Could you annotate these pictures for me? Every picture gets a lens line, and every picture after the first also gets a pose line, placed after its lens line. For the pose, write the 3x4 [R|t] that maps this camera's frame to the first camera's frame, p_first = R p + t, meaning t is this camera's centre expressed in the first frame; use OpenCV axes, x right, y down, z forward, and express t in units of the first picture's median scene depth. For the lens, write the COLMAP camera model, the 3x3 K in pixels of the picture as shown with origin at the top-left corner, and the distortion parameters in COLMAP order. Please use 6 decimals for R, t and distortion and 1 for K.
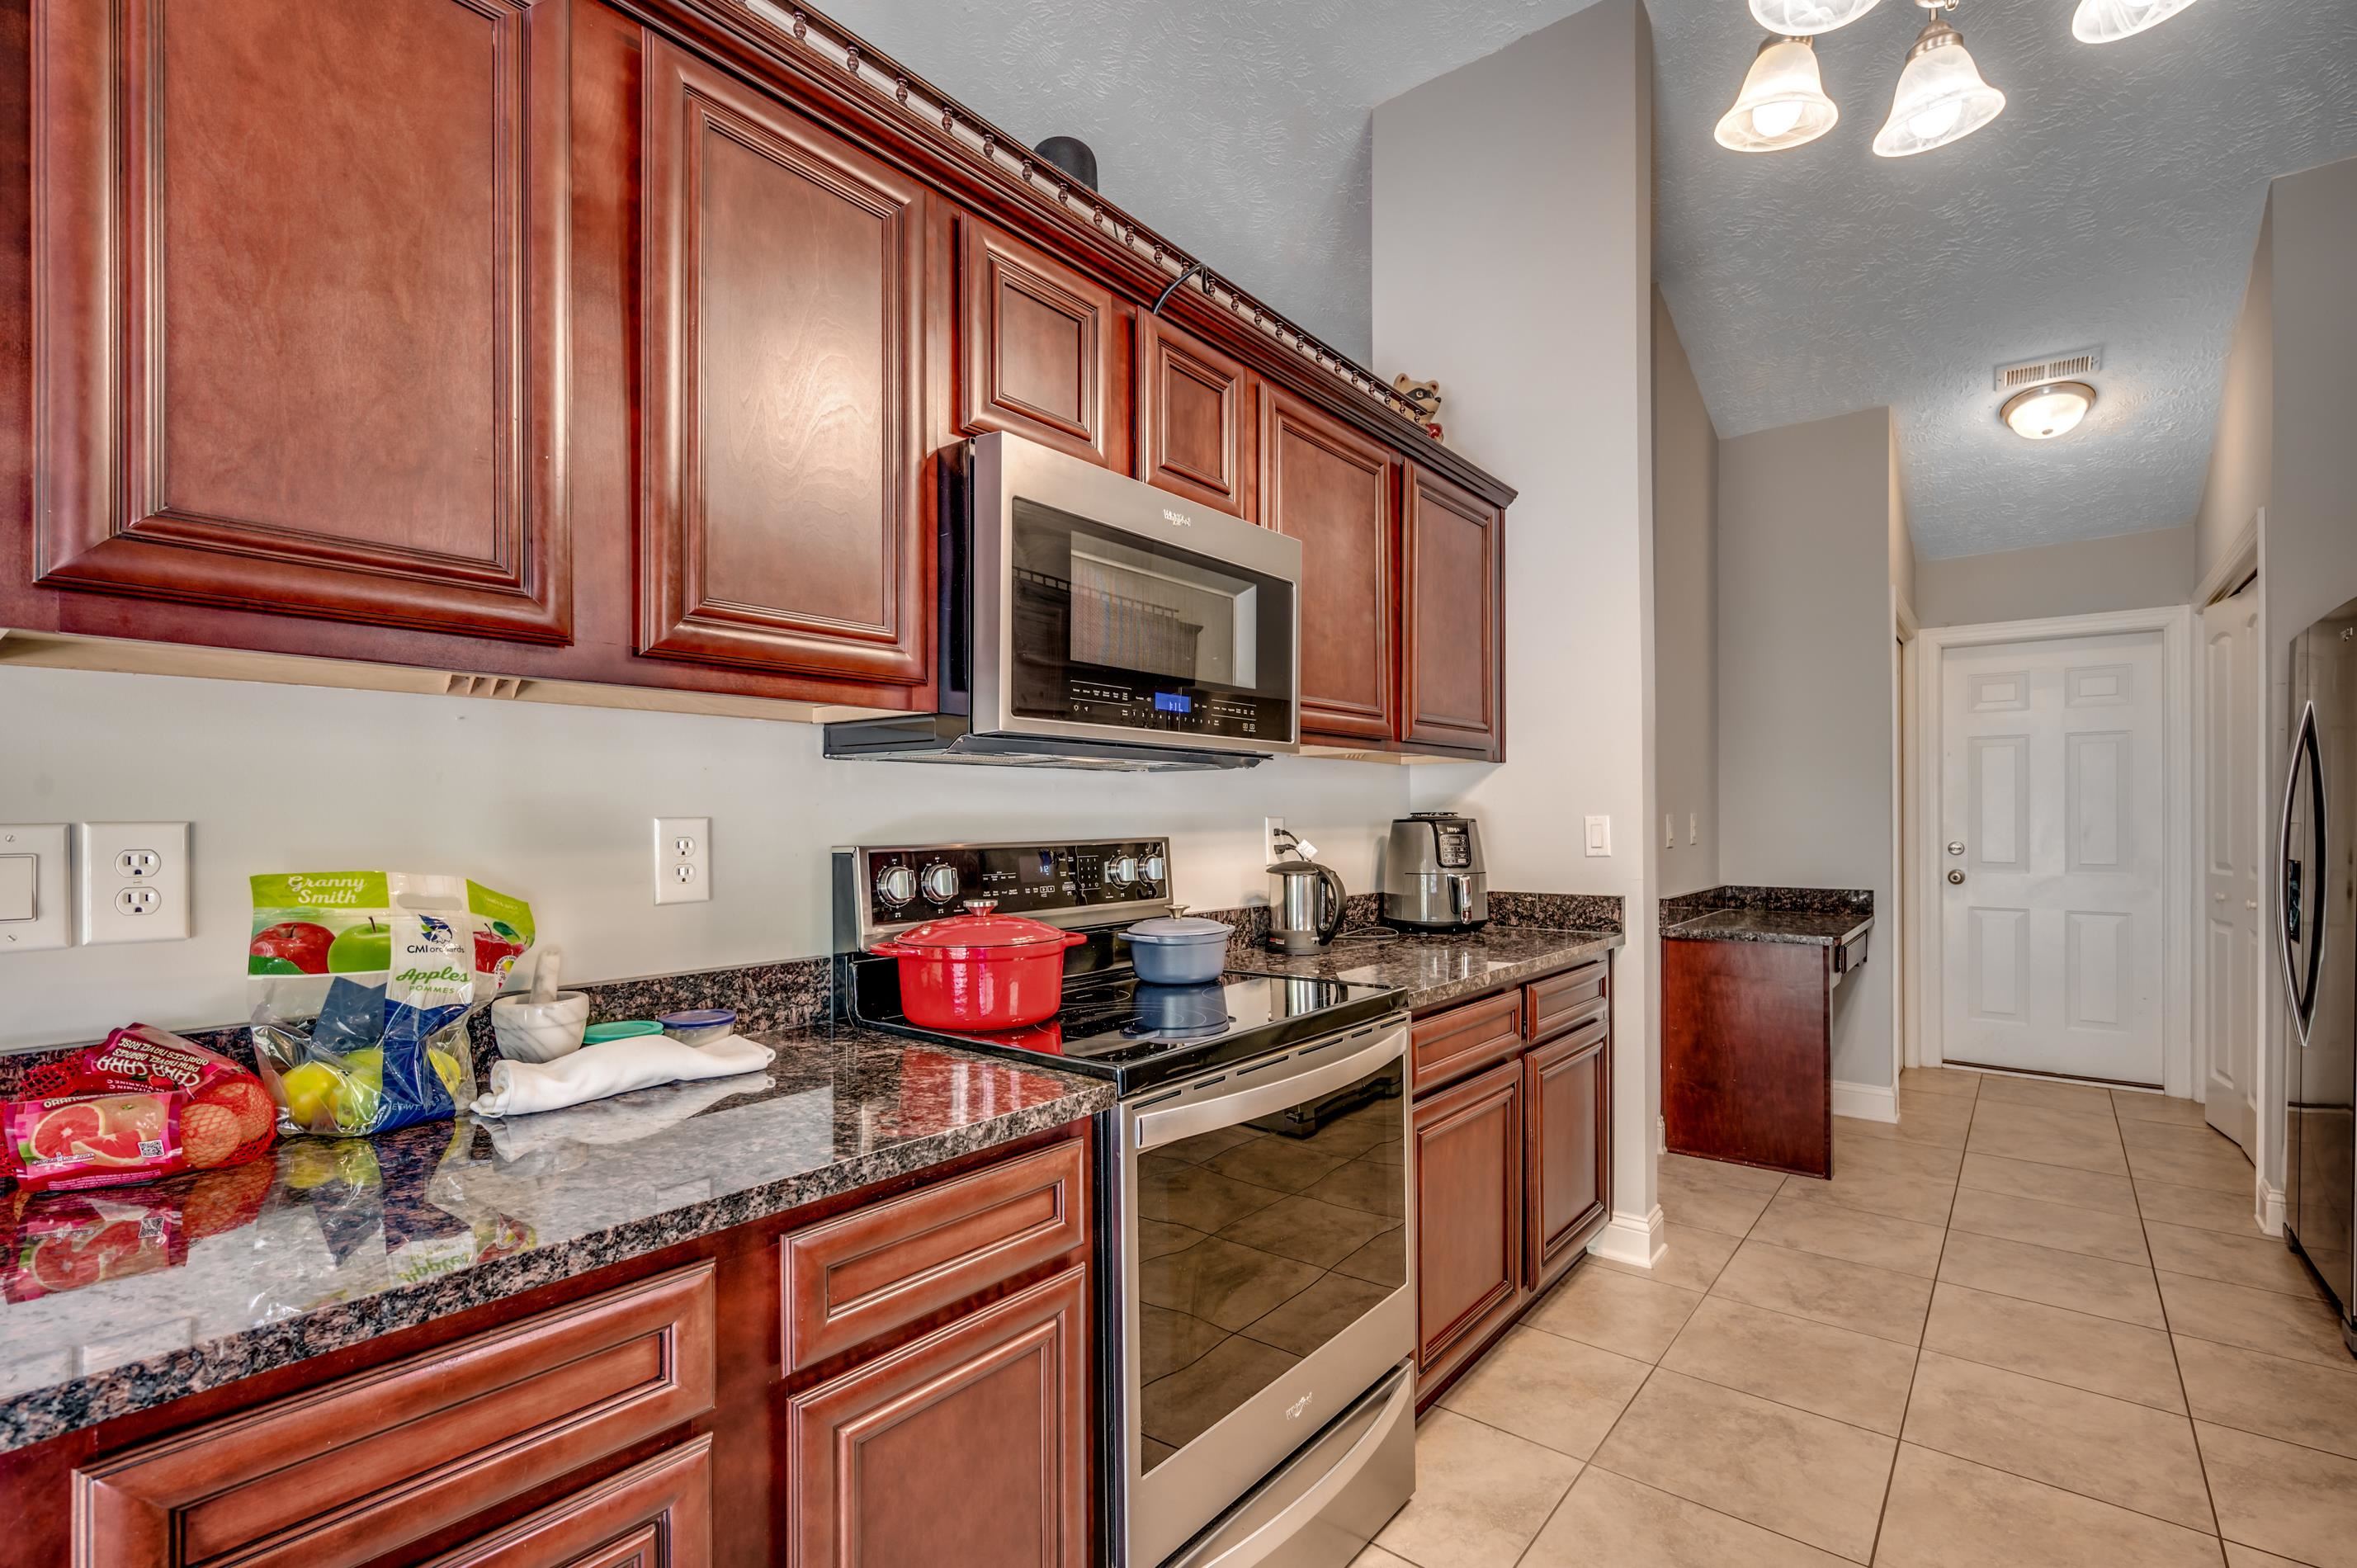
lens RADIAL K [[1076.7, 0, 1190.1], [0, 1076.7, 816.3], [0, 0, 1]] dist [-0.000680, -0.000268]
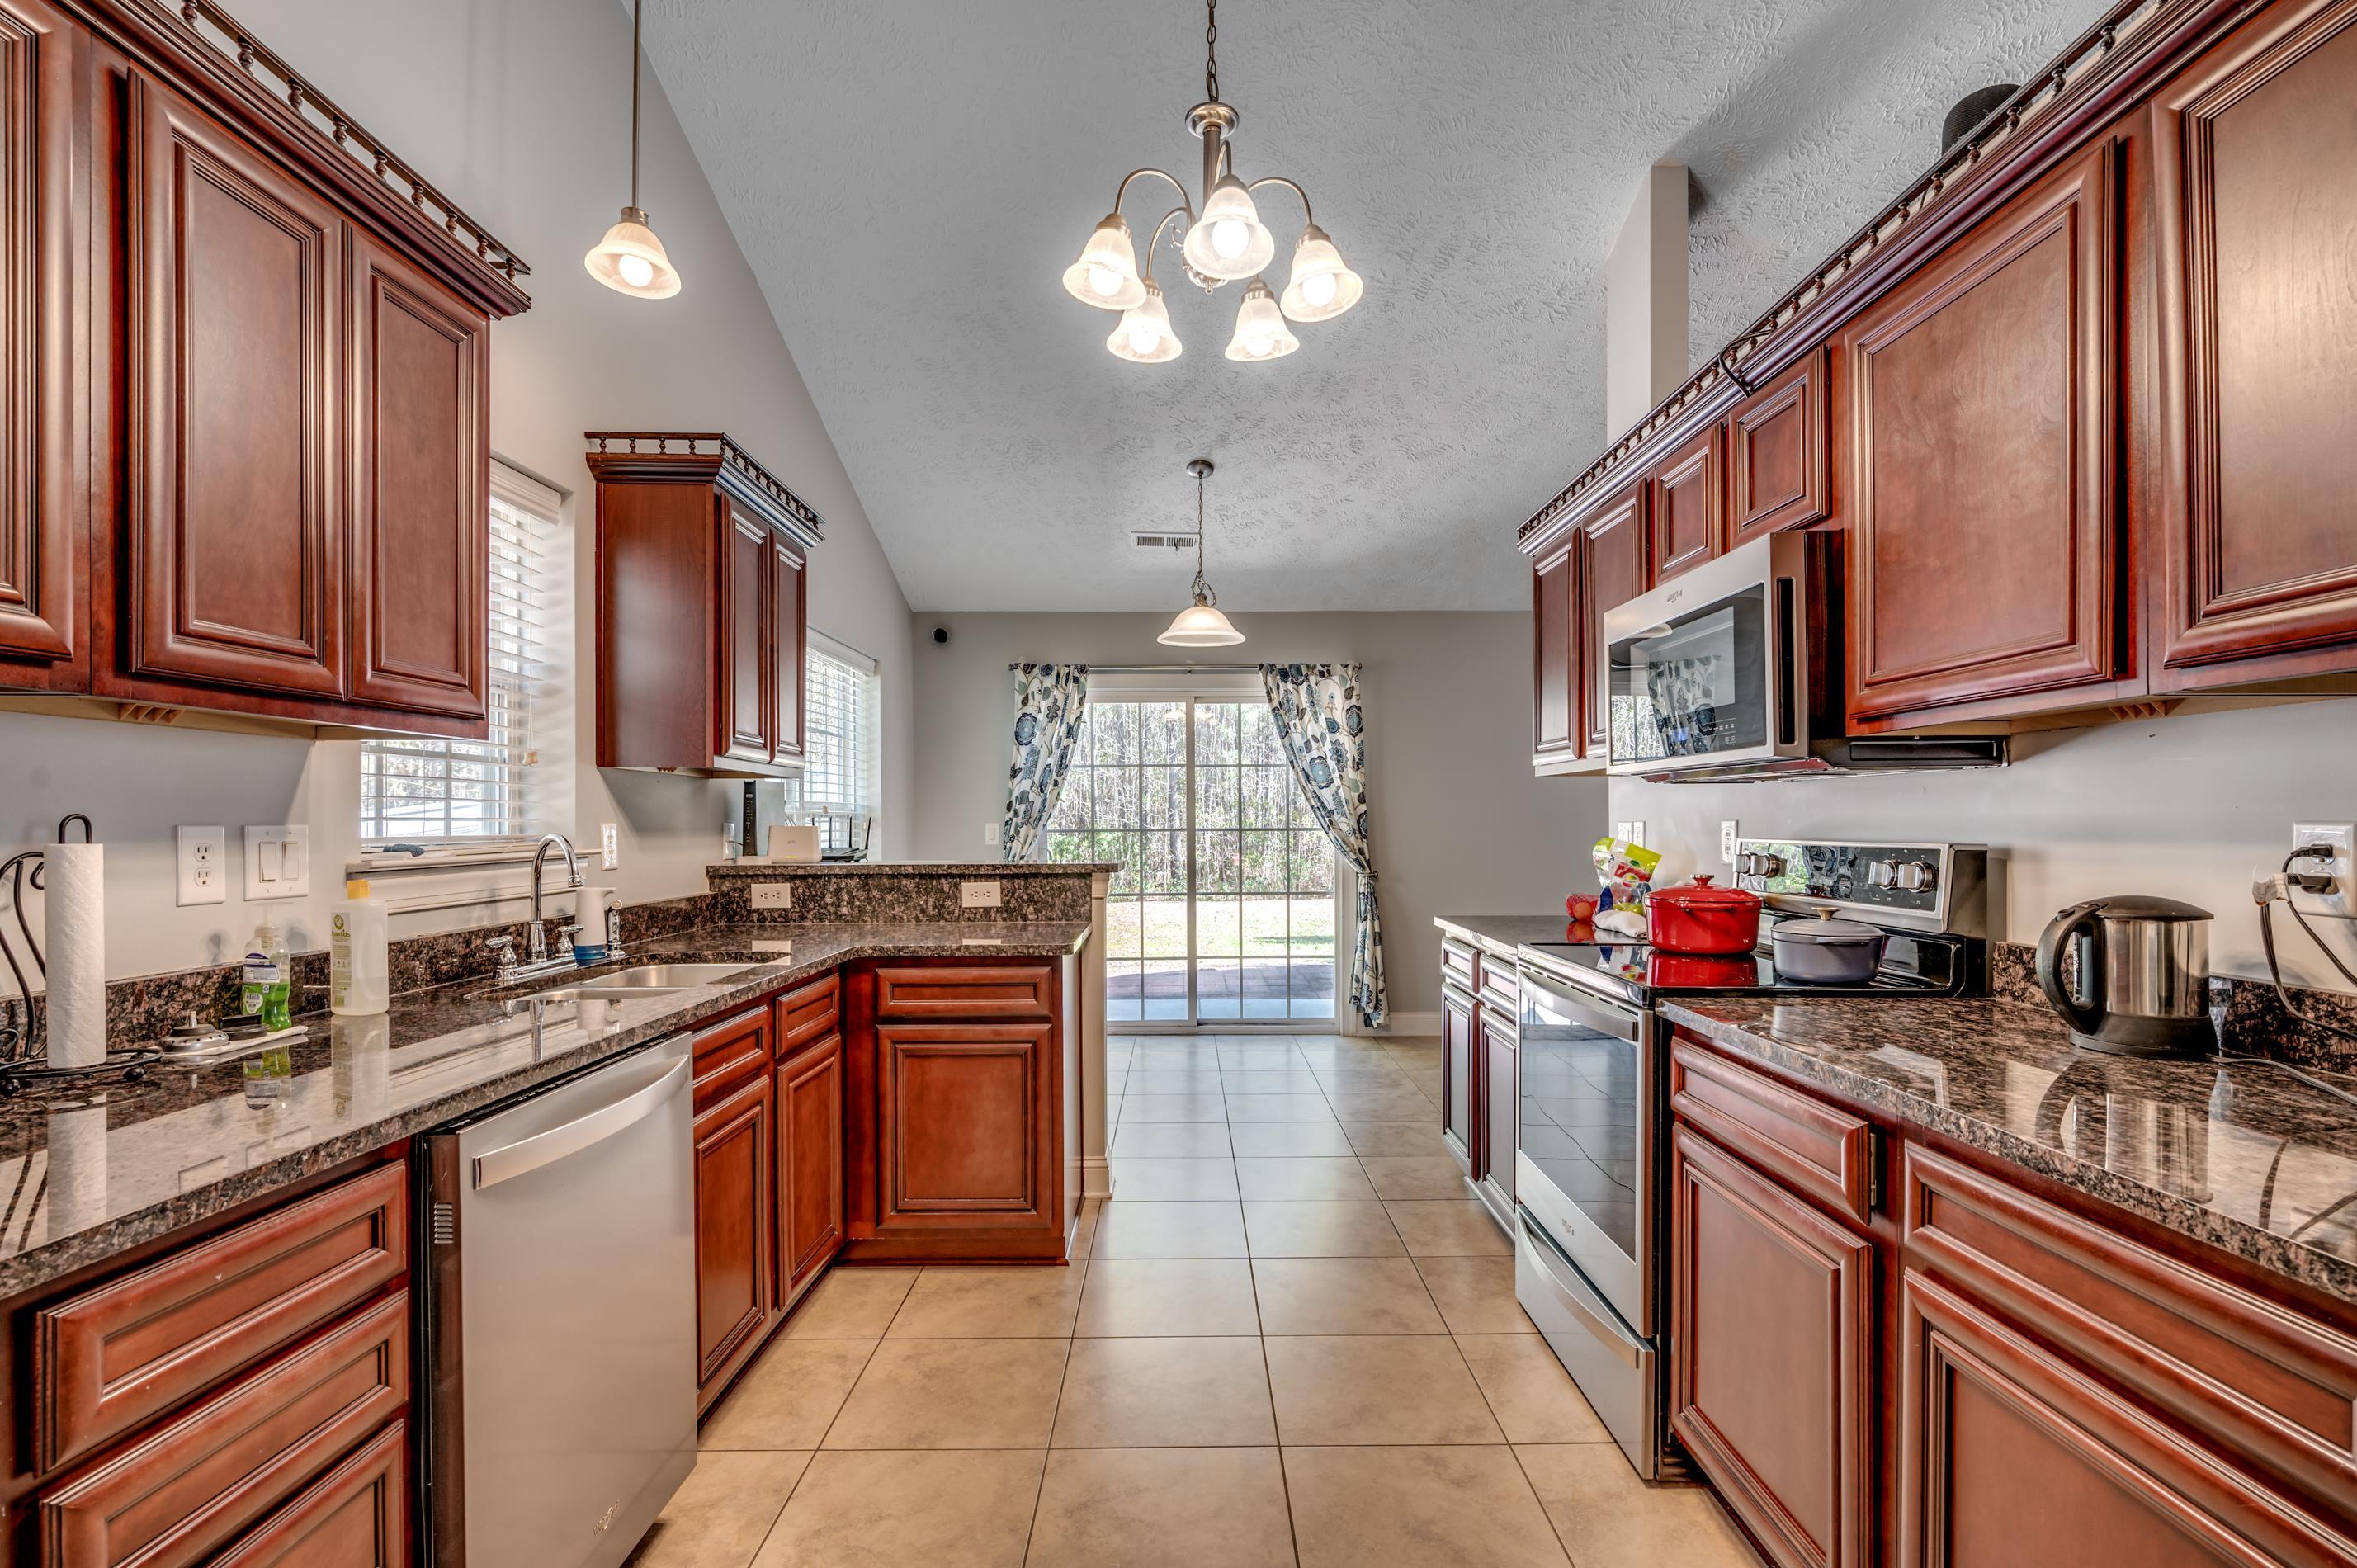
lens RADIAL K [[1055.5, 0, 1185.5], [0, 1055.5, 805.8], [0, 0, 1]] dist [0.001984, -0.000037]
pose [[0.786196, 0.011985, 0.617861, -0.179150], [-0.001470, 0.999845, -0.017525, -0.000605], [-0.617976, 0.012870, 0.786092, -0.224715]]
